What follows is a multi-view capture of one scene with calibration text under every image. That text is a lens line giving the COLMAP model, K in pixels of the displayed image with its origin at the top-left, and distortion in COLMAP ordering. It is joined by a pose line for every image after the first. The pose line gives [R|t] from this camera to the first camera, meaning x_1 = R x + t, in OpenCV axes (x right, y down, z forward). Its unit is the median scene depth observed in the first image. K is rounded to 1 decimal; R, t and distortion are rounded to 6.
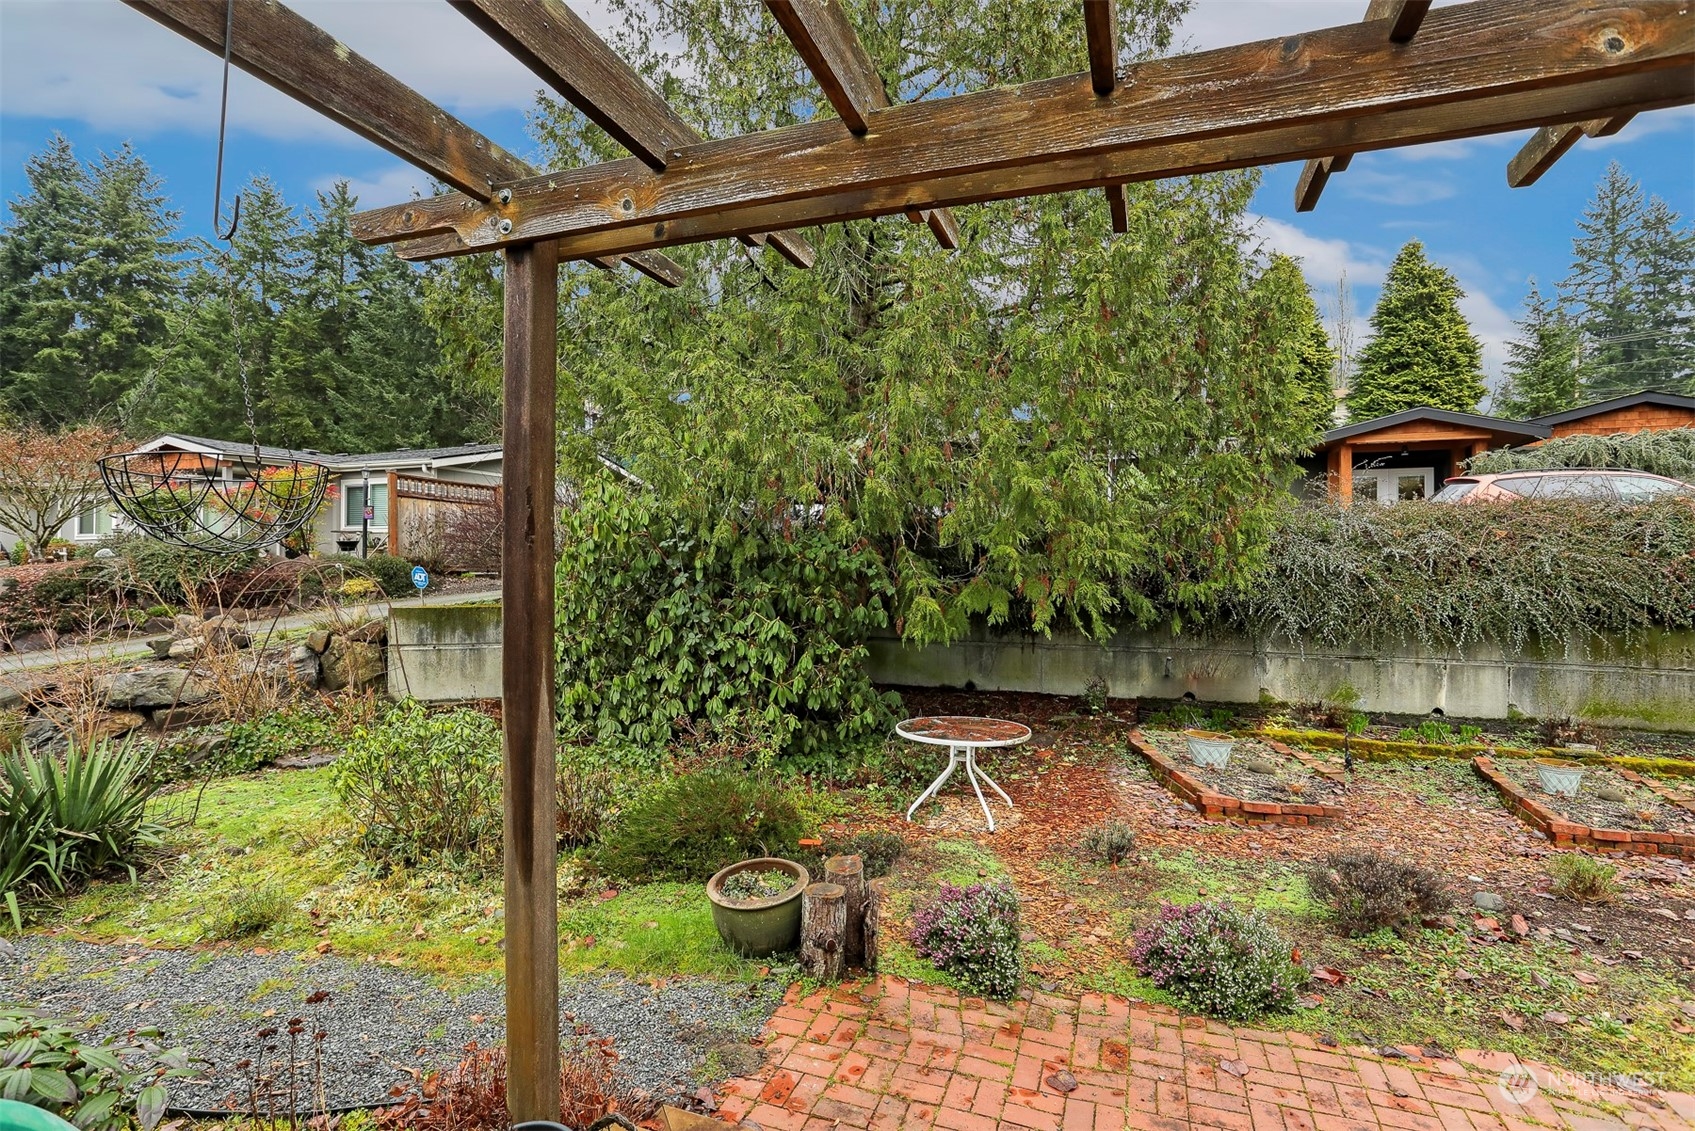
lens RADIAL K [[826.4, 0, 854.8], [0, 826.4, 559.0], [0, 0, 1]] dist [-0.044730, 0.026080]
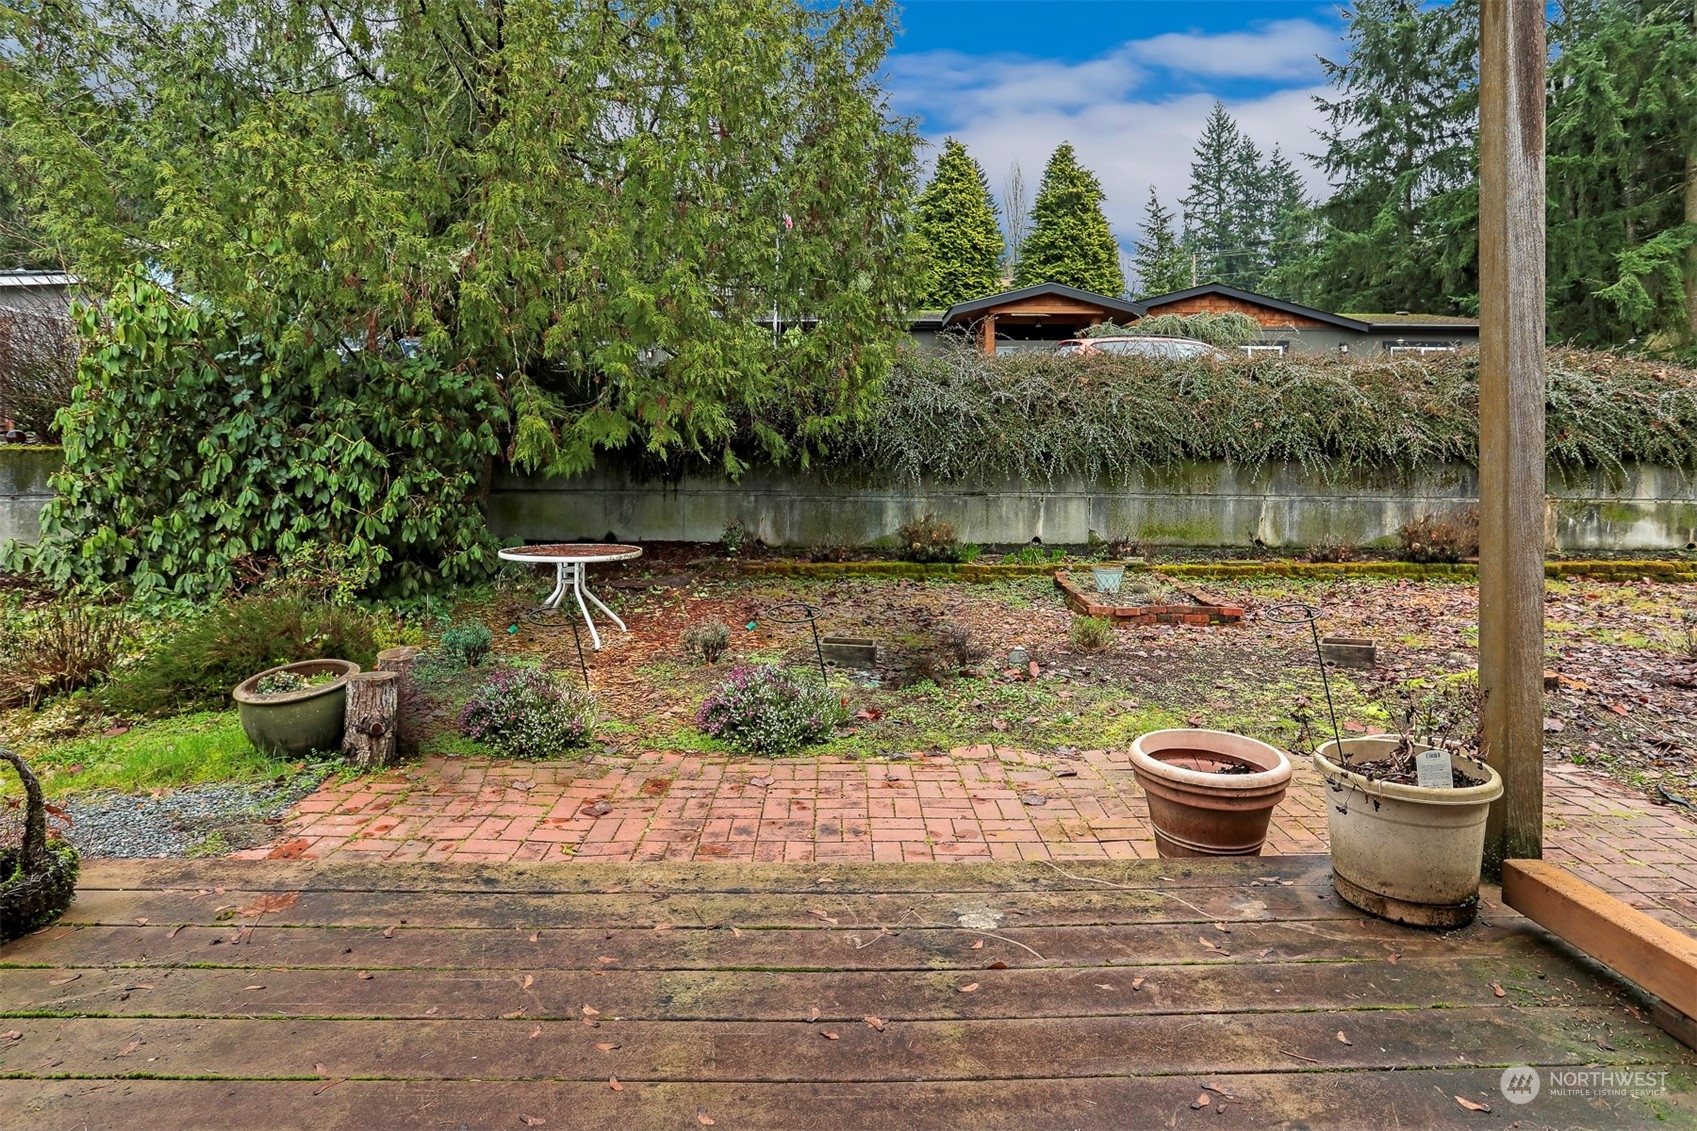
lens RADIAL K [[896.8, 0, 854.8], [0, 896.8, 459.0], [0, 0, 1]] dist [-0.056873, 0.033207]
pose [[0.941053, 0.001052, 0.338258, 0.076936], [-0.002911, 0.999983, 0.004987, 0.079769], [-0.338247, -0.005677, 0.941040, -0.076456]]
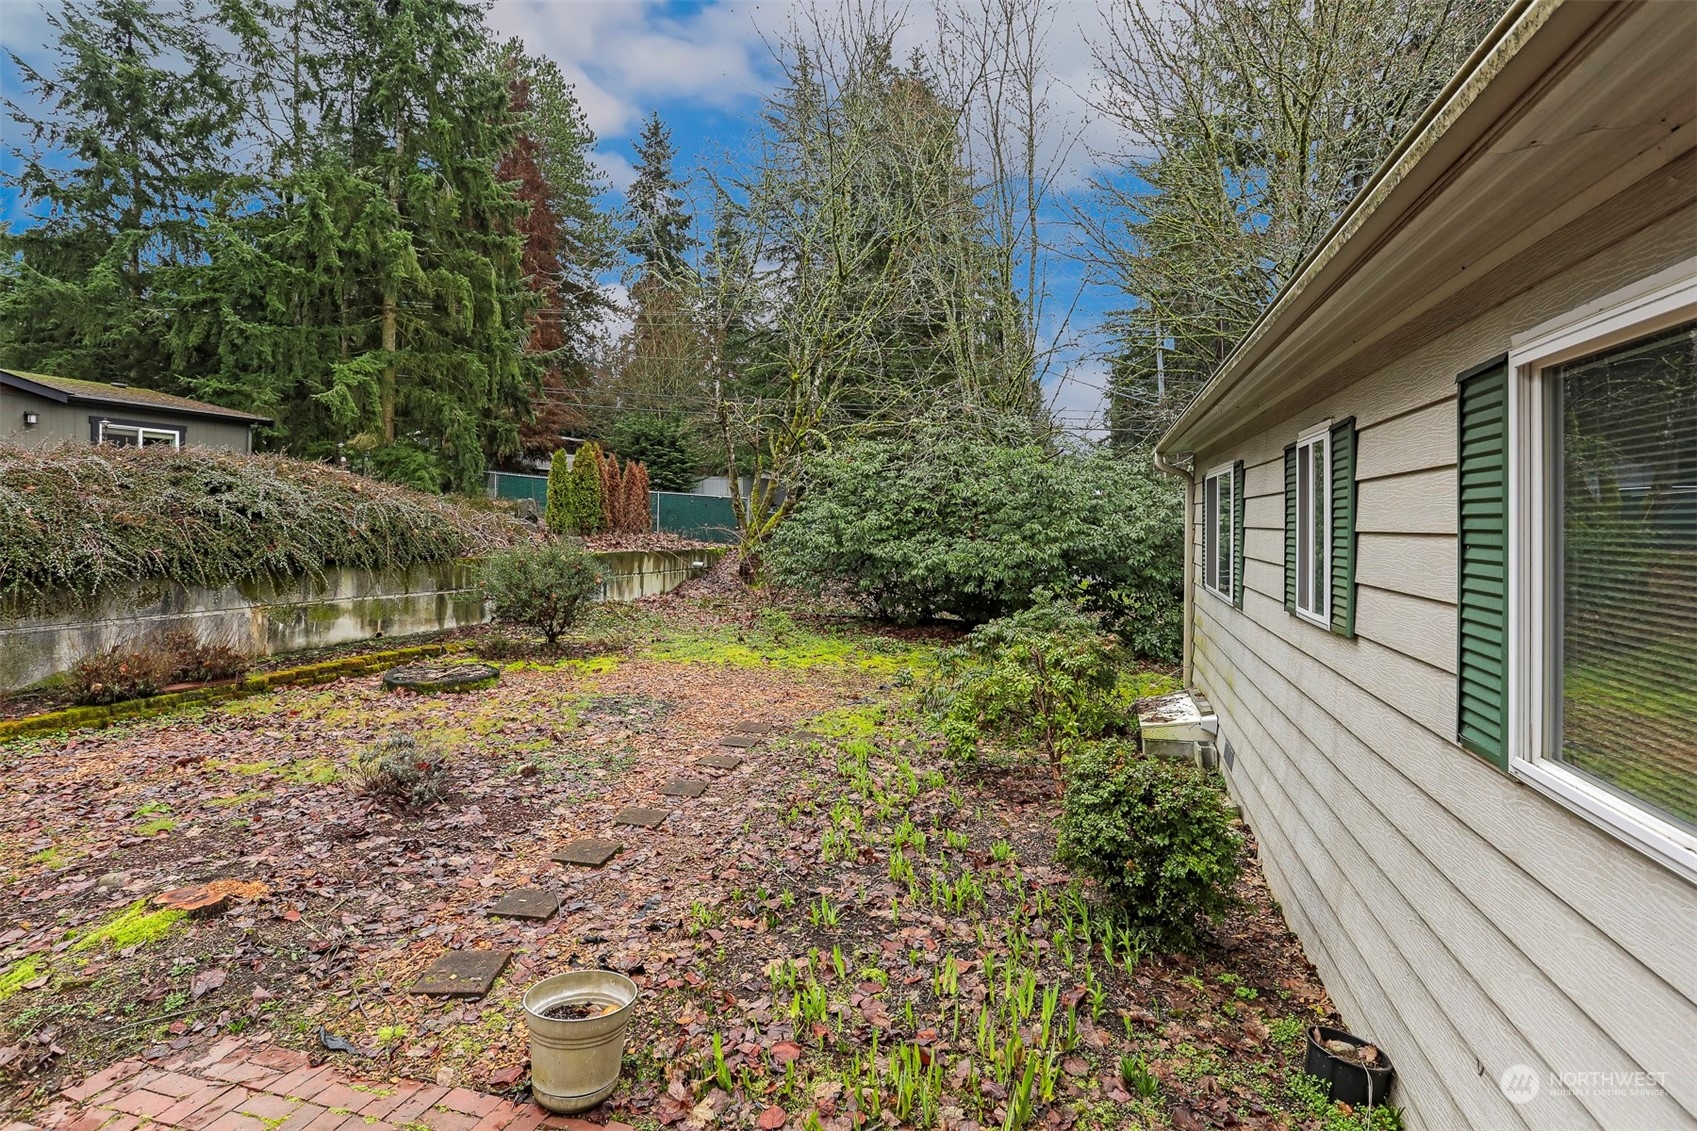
lens RADIAL K [[802.0, 0, 843.0], [0, 802.0, 517.2], [0, 0, 1]] dist [-0.036409, 0.015836]
pose [[-0.053361, 0.001604, 0.998574, 0.261581], [-0.008973, 0.999958, -0.002086, 0.001616], [-0.998535, -0.009071, -0.053344, -0.007668]]
